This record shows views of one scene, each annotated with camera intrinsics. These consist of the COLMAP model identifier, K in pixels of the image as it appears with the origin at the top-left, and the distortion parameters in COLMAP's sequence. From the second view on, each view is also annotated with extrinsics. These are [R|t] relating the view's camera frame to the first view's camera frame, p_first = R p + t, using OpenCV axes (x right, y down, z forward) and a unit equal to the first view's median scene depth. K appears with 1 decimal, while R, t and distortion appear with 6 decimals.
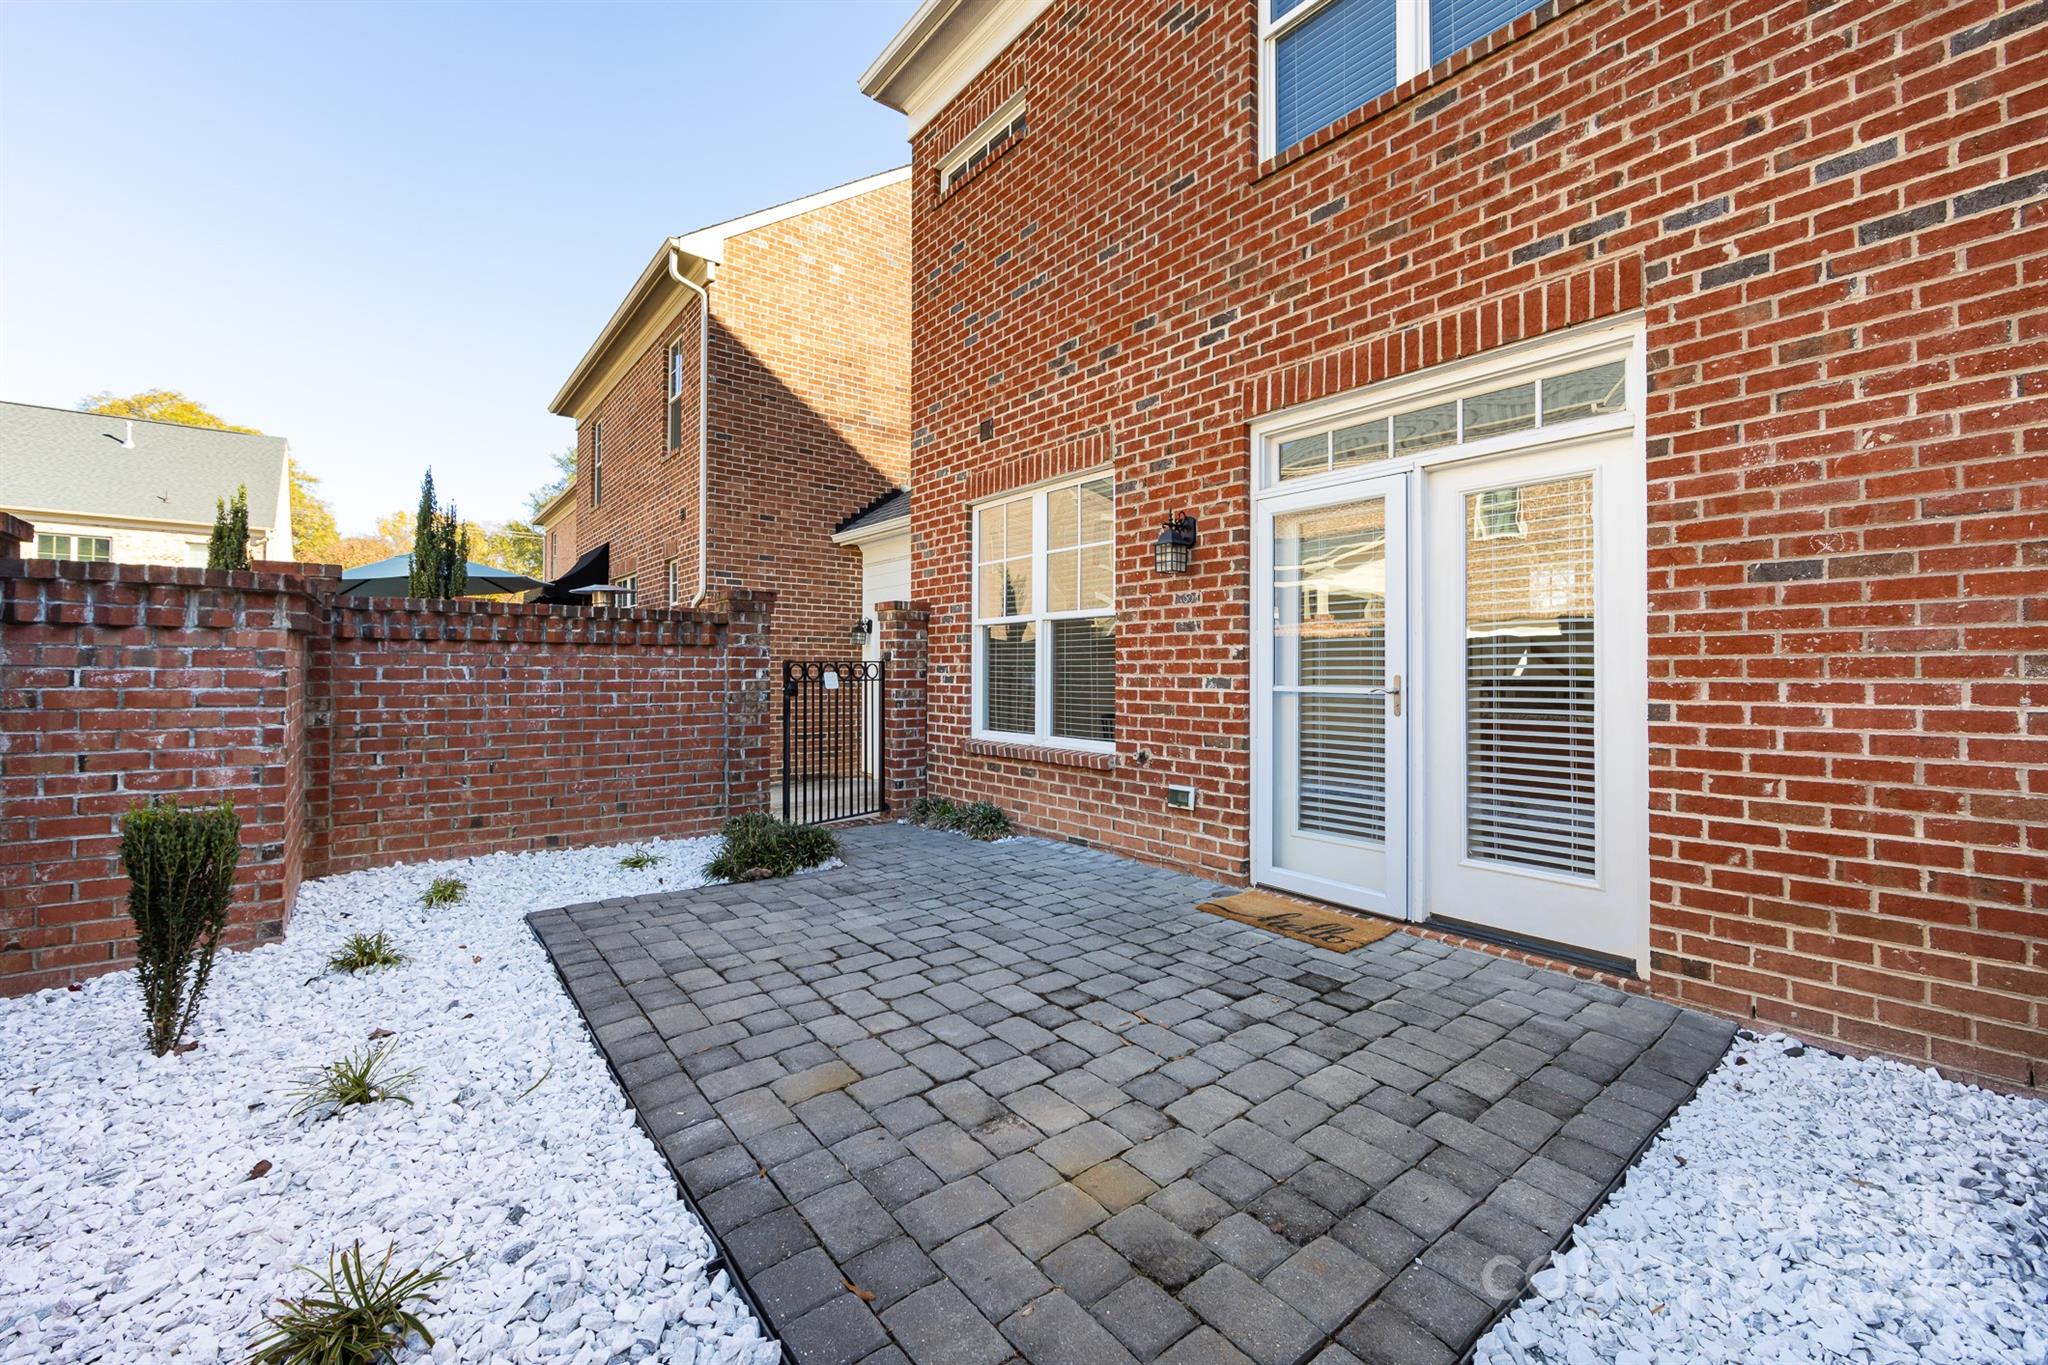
lens RADIAL K [[838.4, 0, 1020.3], [0, 838.4, 673.6], [0, 0, 1]] dist [-0.000462, -0.000080]
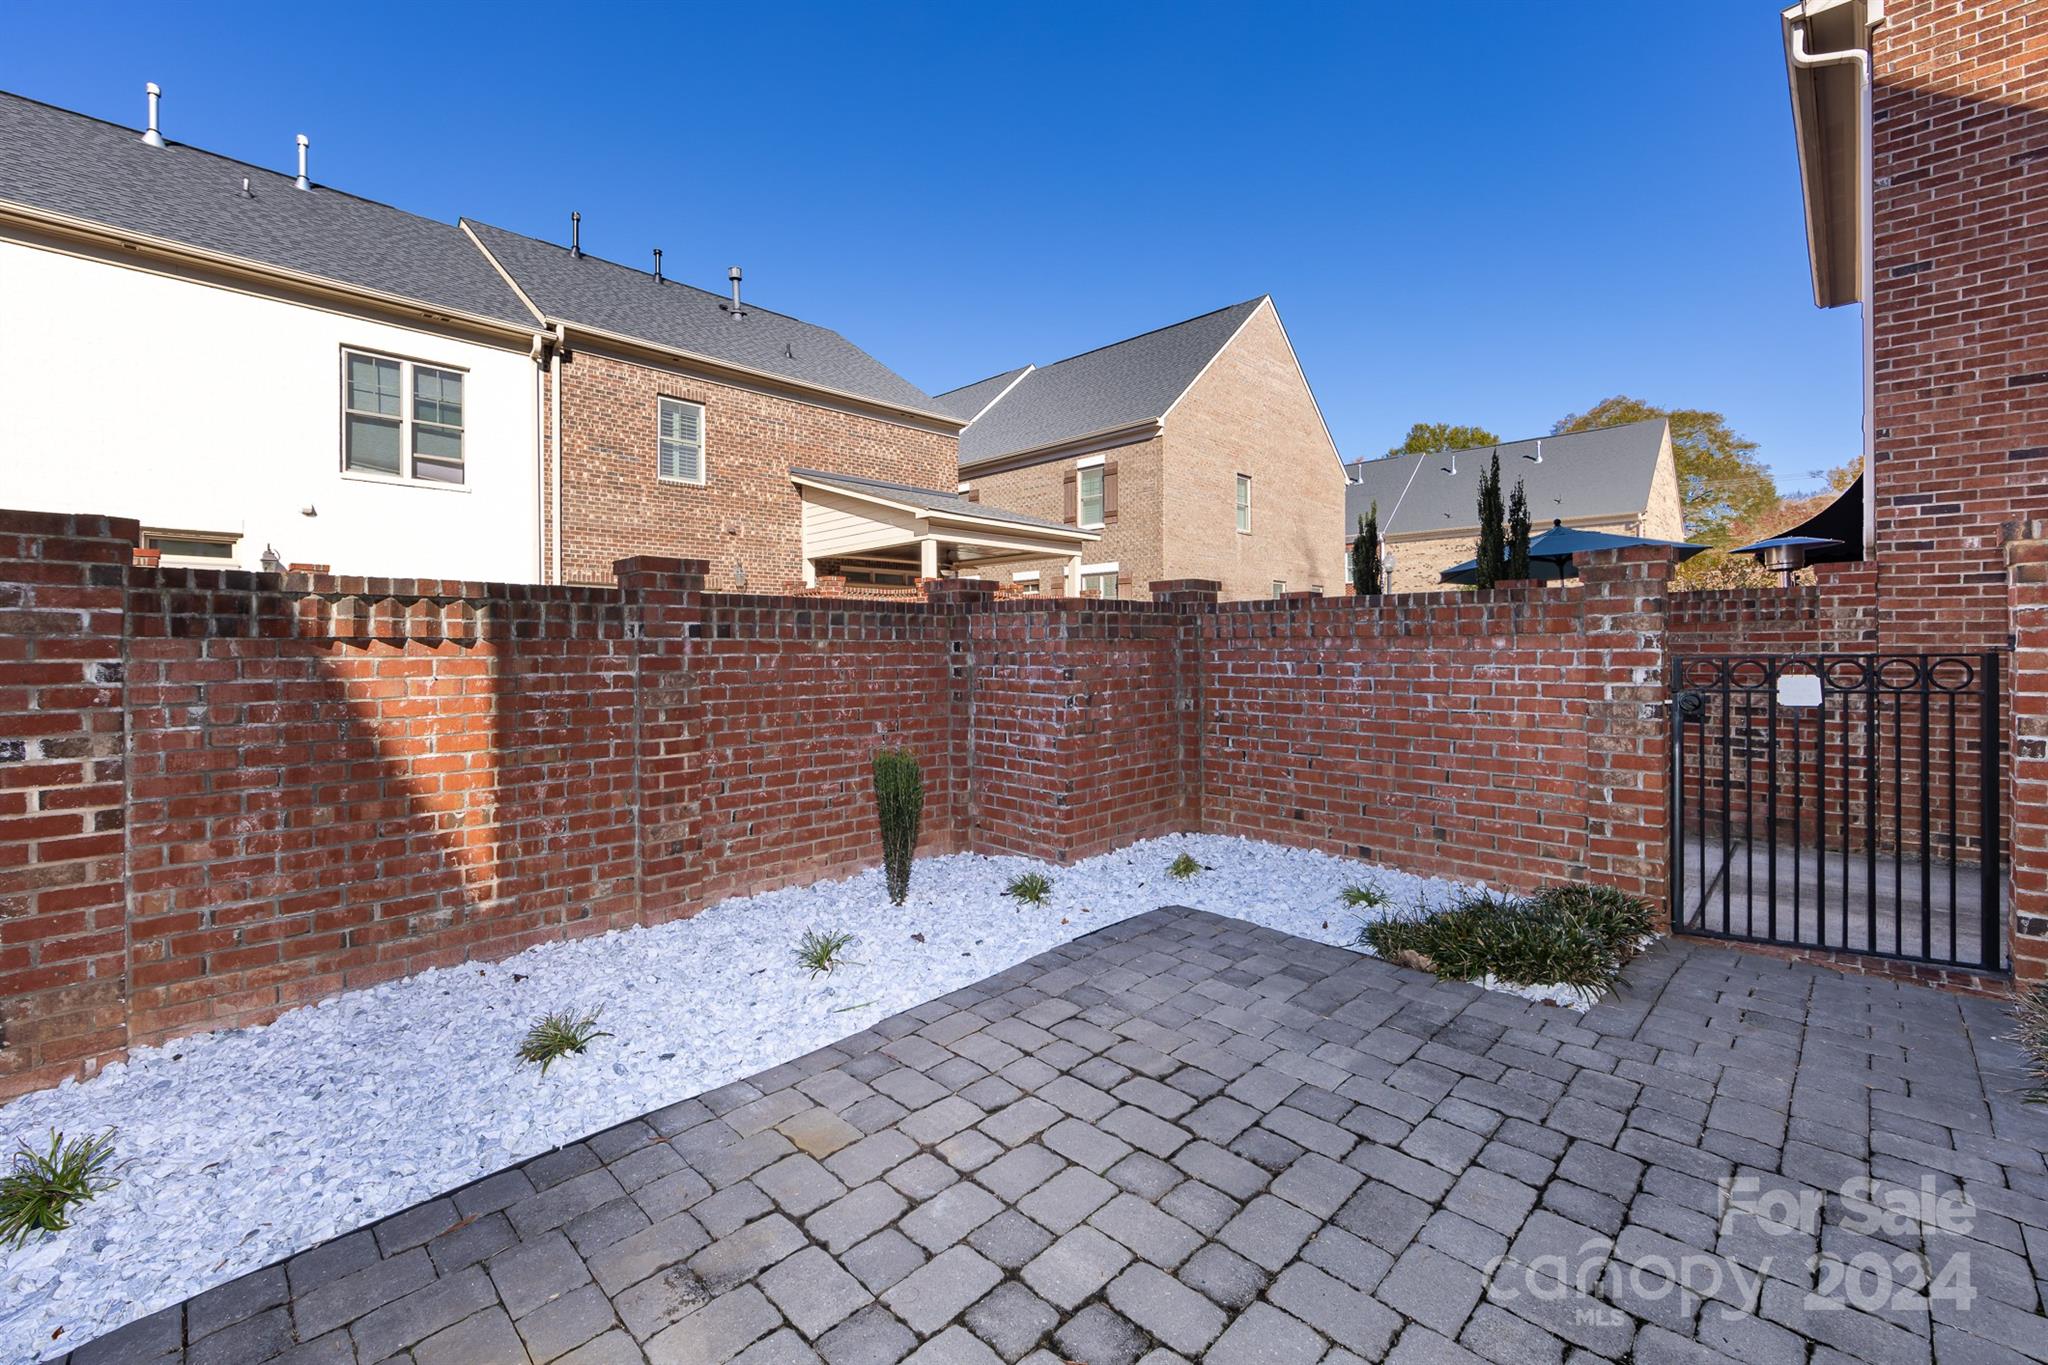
lens RADIAL K [[838.4, 0, 971.3], [0, 838.4, 652.2], [0, 0, 1]] dist [-0.000462, -0.000080]
pose [[0.090911, 0.001792, -0.995857, 0.402920], [0.003063, 0.999993, 0.002079, -0.029011], [0.995854, -0.003240, 0.090905, 0.621297]]
